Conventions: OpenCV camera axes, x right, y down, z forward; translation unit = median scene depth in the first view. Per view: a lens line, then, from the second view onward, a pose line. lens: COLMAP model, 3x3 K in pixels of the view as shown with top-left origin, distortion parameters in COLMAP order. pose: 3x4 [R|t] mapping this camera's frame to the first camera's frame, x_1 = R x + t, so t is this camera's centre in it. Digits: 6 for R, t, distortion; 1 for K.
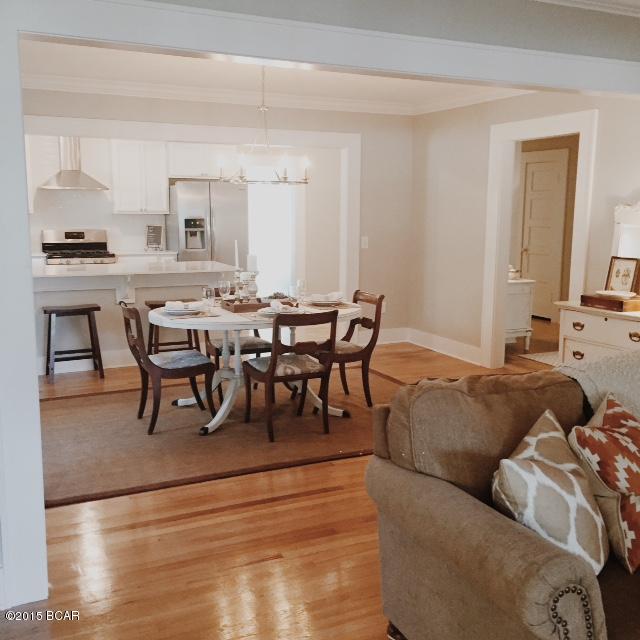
lens RADIAL K [[726.3, 0, 320.0], [0, 726.3, 320.0], [0, 0, 1]] dist [0.056339, -0.027770]
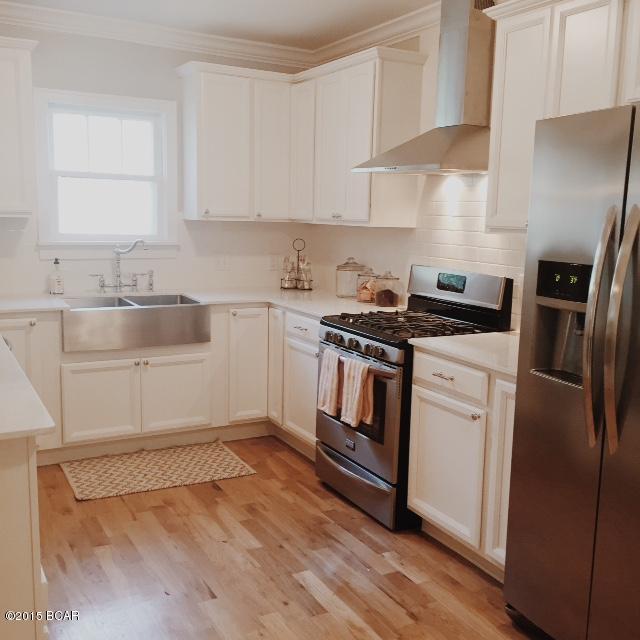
lens RADIAL K [[726.3, 0, 320.0], [0, 726.3, 320.0], [0, 0, 1]] dist [0.056339, -0.027770]
pose [[0.076589, 0.148773, -0.985901, 0.082421], [-0.179980, 0.974625, 0.133090, -0.137551], [0.980684, 0.167250, 0.101422, 0.887144]]
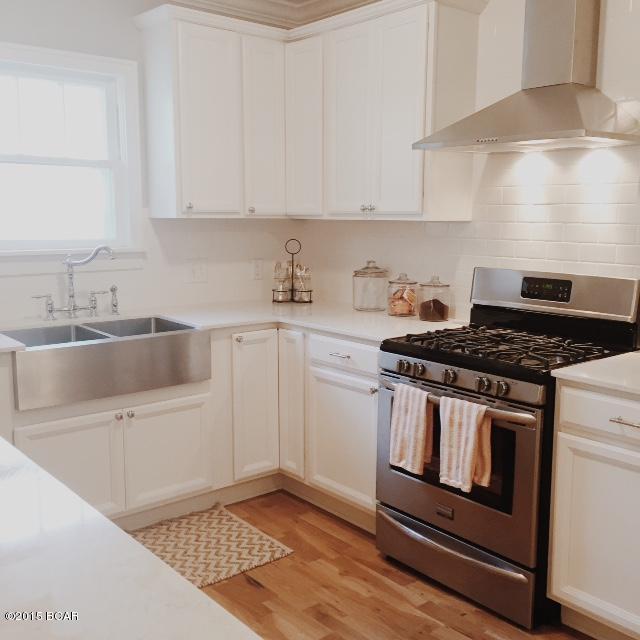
lens RADIAL K [[726.3, 0, 320.0], [0, 726.3, 320.0], [0, 0, 1]] dist [0.056339, -0.027770]
pose [[0.268406, 0.140466, -0.953010, -0.042840], [-0.154708, 0.982755, 0.101278, -0.119788], [0.950801, 0.120255, 0.285509, 0.809964]]
